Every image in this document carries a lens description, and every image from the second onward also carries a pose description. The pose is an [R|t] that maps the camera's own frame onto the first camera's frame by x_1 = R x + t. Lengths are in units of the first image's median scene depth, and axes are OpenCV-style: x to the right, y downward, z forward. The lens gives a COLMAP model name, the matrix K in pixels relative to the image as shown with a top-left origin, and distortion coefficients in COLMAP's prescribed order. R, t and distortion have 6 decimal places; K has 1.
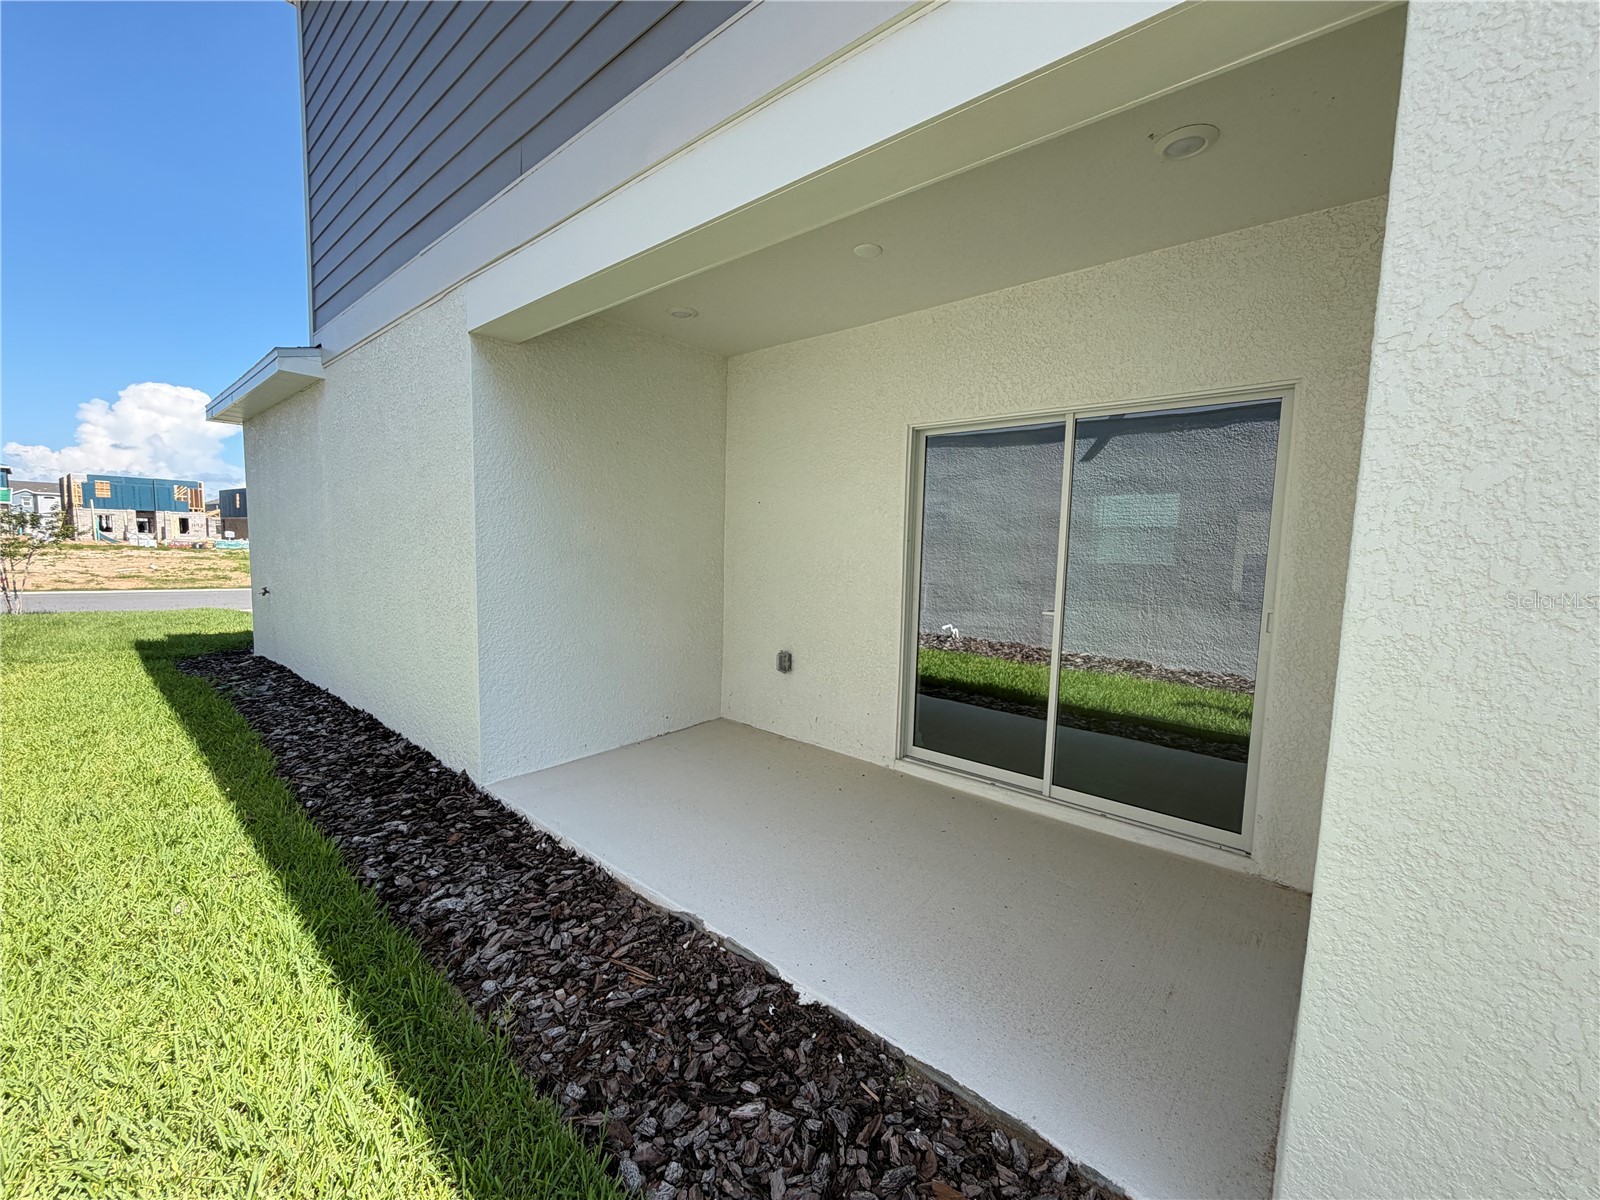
lens RADIAL K [[639.7, 0, 801.7], [0, 639.7, 602.6], [0, 0, 1]] dist [-0.000842, -0.000041]
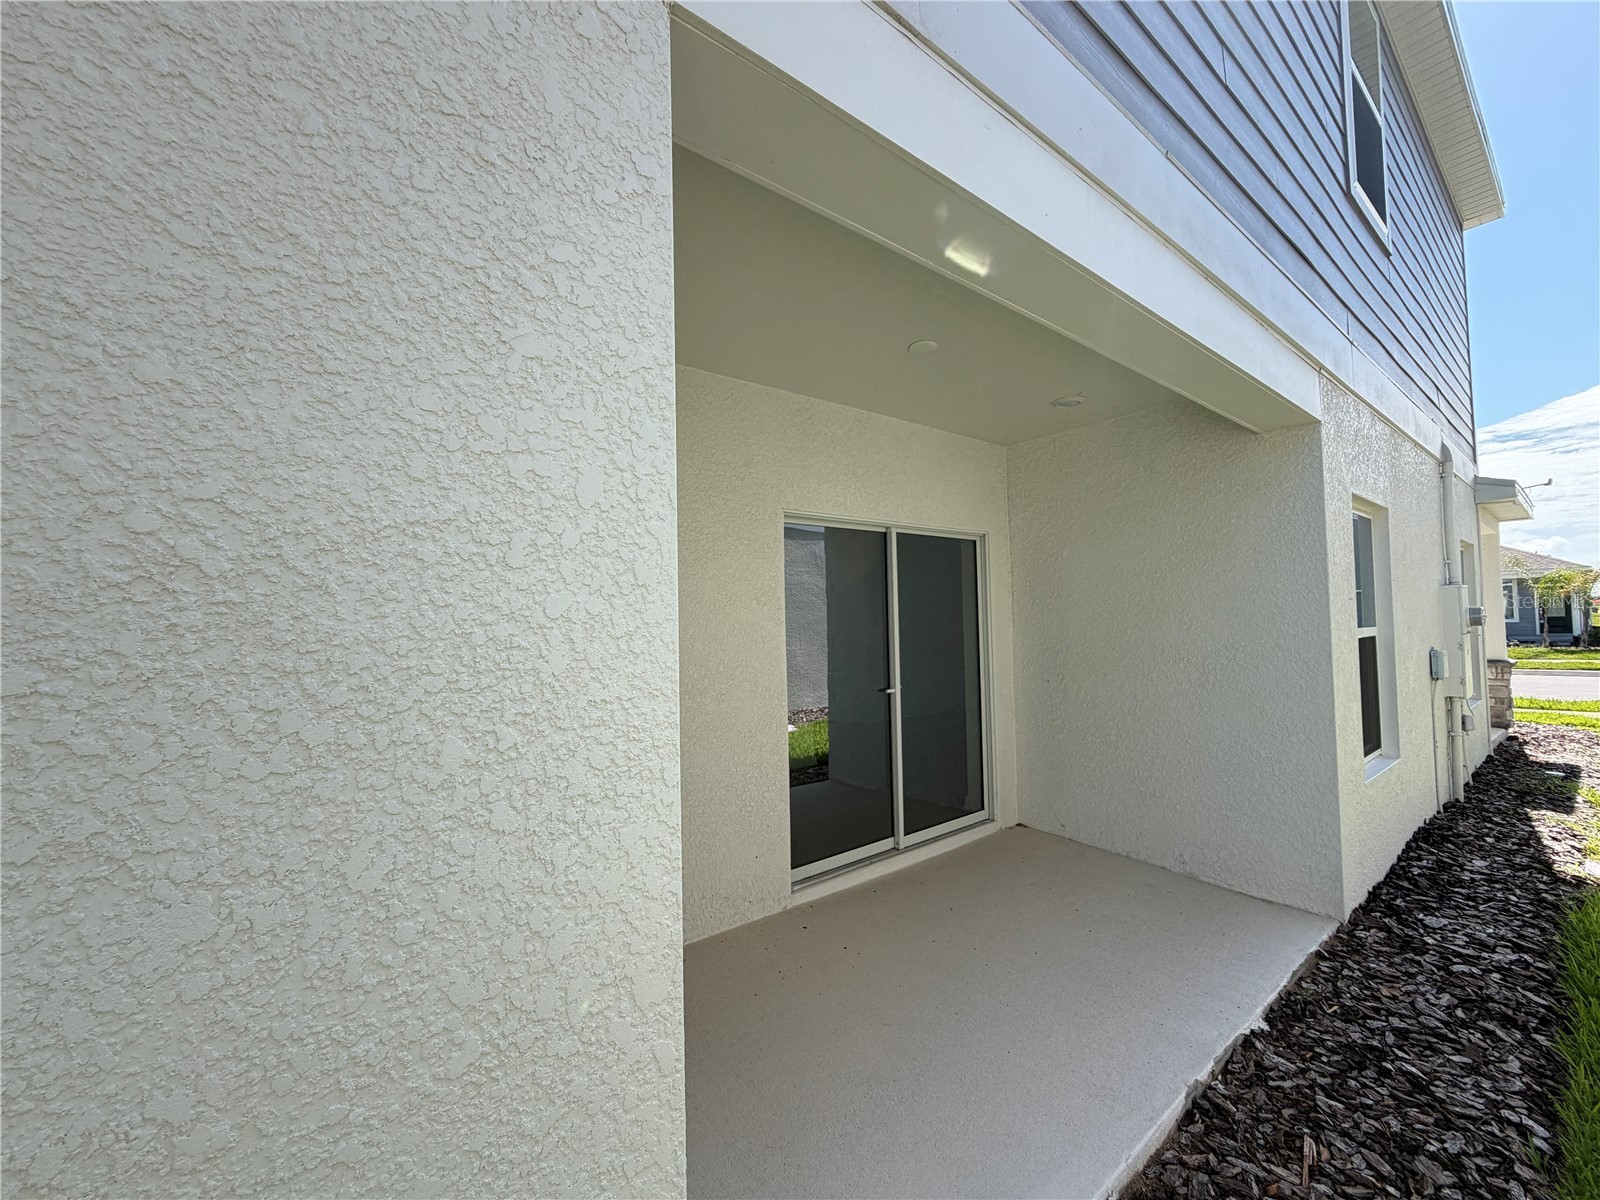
lens RADIAL K [[638.7, 0, 805.3], [0, 638.7, 598.9], [0, 0, 1]] dist [0.002388, -0.001041]
pose [[0.189758, -0.003479, 0.981825, -0.778801], [0.113216, 0.993401, -0.018361, -0.143872], [-0.975282, 0.114643, 0.188900, 0.890722]]
